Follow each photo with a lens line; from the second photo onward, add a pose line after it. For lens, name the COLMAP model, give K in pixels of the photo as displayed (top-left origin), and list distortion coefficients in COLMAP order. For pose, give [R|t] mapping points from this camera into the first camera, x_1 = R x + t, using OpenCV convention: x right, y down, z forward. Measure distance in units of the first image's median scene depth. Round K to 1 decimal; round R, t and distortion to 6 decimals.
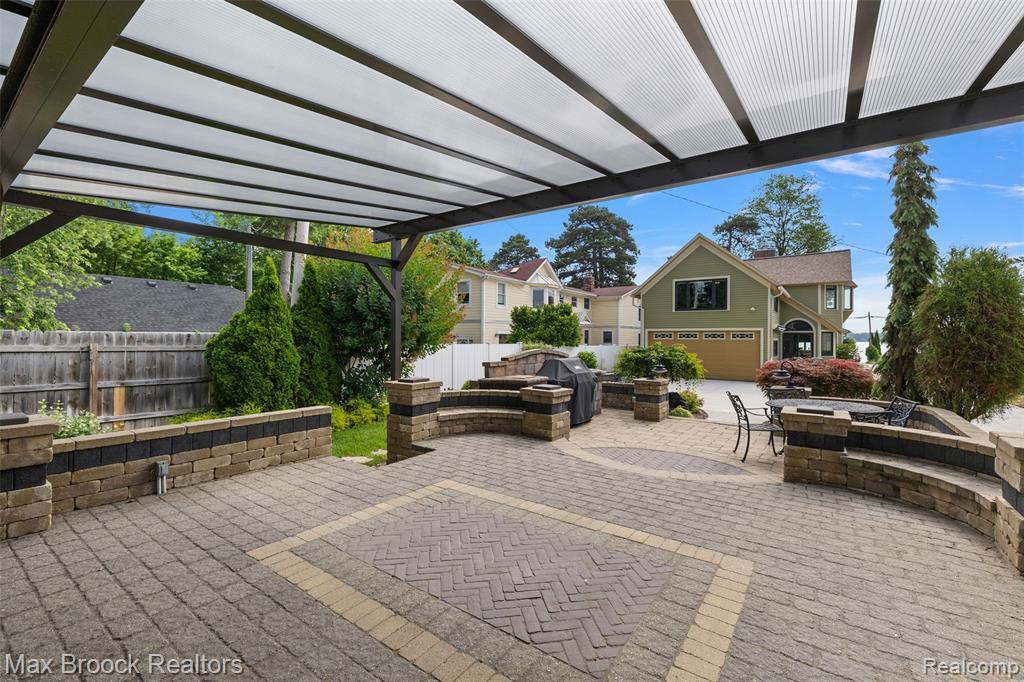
lens RADIAL K [[444.5, 0, 507.4], [0, 444.5, 340.6], [0, 0, 1]] dist [-0.000567, 0.000049]
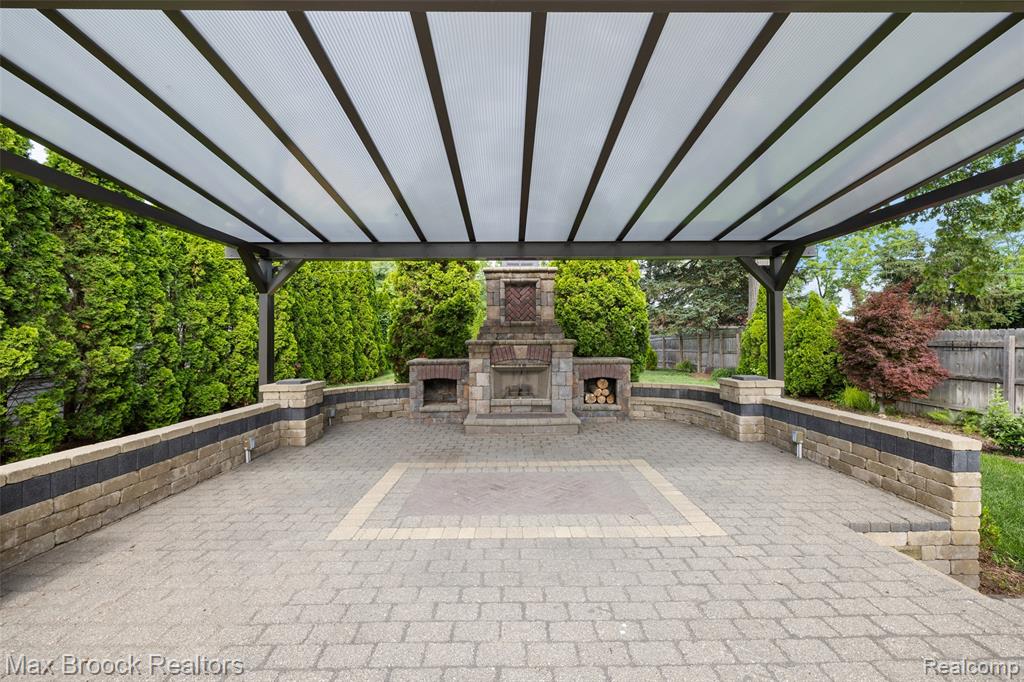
lens RADIAL K [[444.5, 0, 515.1], [0, 444.5, 341.0], [0, 0, 1]] dist [-0.000567, 0.000049]
pose [[-0.810284, -0.004104, -0.586023, 0.539152], [-0.000354, 0.999979, -0.006513, 0.024749], [0.586037, -0.005070, -0.810268, 1.406353]]
